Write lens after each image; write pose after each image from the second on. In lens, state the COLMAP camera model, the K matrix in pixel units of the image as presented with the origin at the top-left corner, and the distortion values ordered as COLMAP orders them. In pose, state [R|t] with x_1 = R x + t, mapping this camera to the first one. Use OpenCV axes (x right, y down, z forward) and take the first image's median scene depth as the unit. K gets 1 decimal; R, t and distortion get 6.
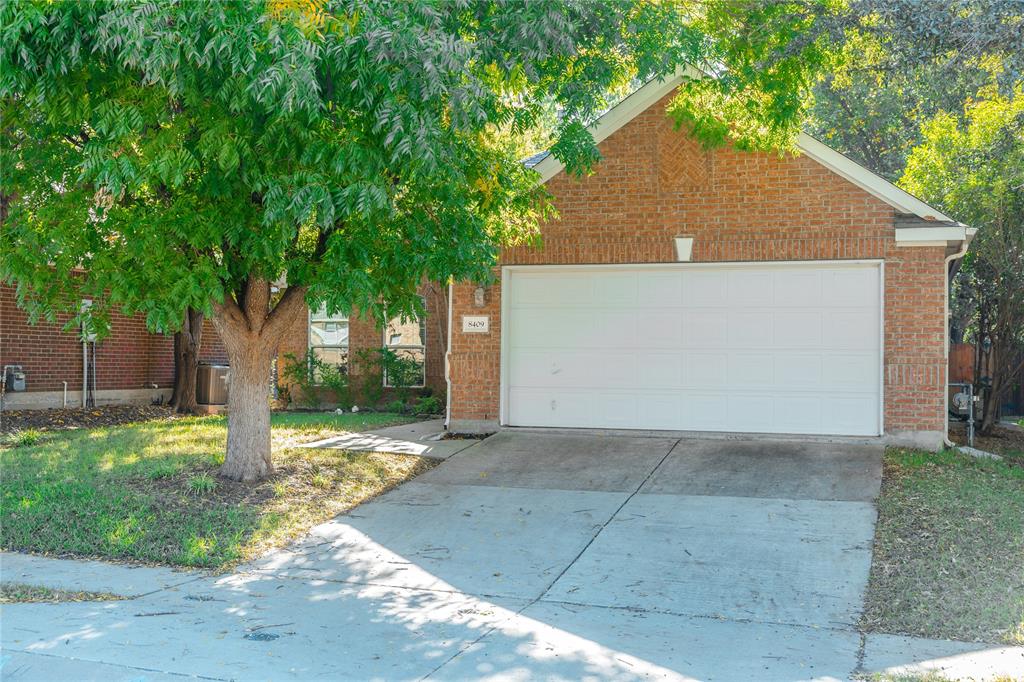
lens RADIAL K [[1234.9, 0, 512.7], [0, 1234.9, 339.1], [0, 0, 1]] dist [-0.026696, 0.000000]
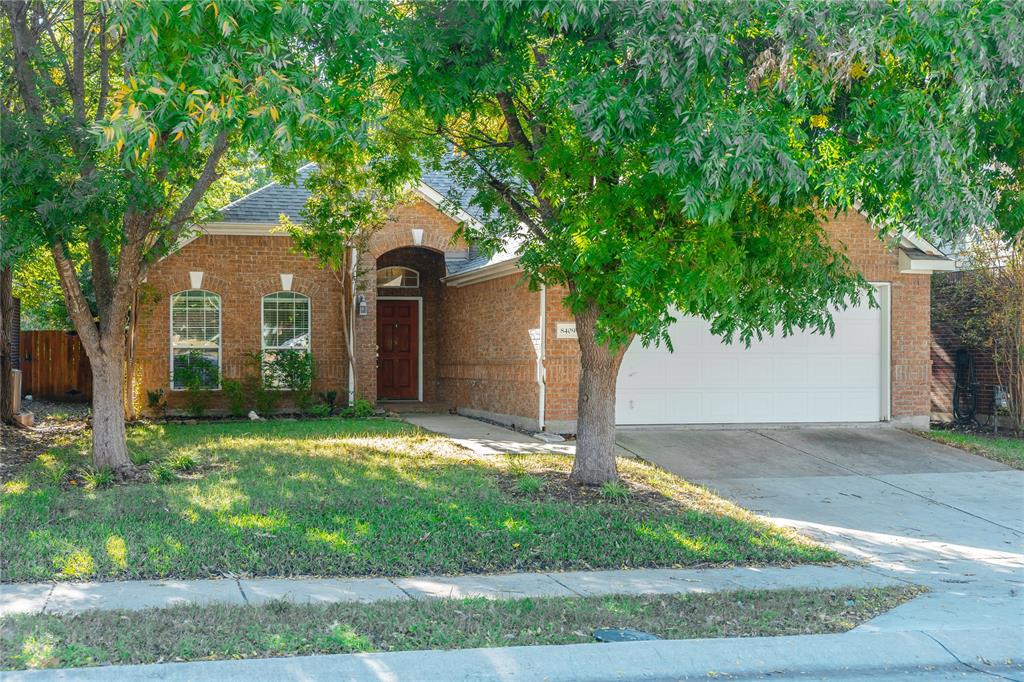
lens RADIAL K [[1234.9, 0, 512.6], [0, 1234.9, 344.1], [0, 0, 1]] dist [-0.026696, 0.000000]
pose [[0.828585, -0.002958, 0.559856, -0.733709], [-0.005194, 0.999902, 0.012969, -0.015544], [-0.559839, -0.013654, 0.828489, 0.160930]]
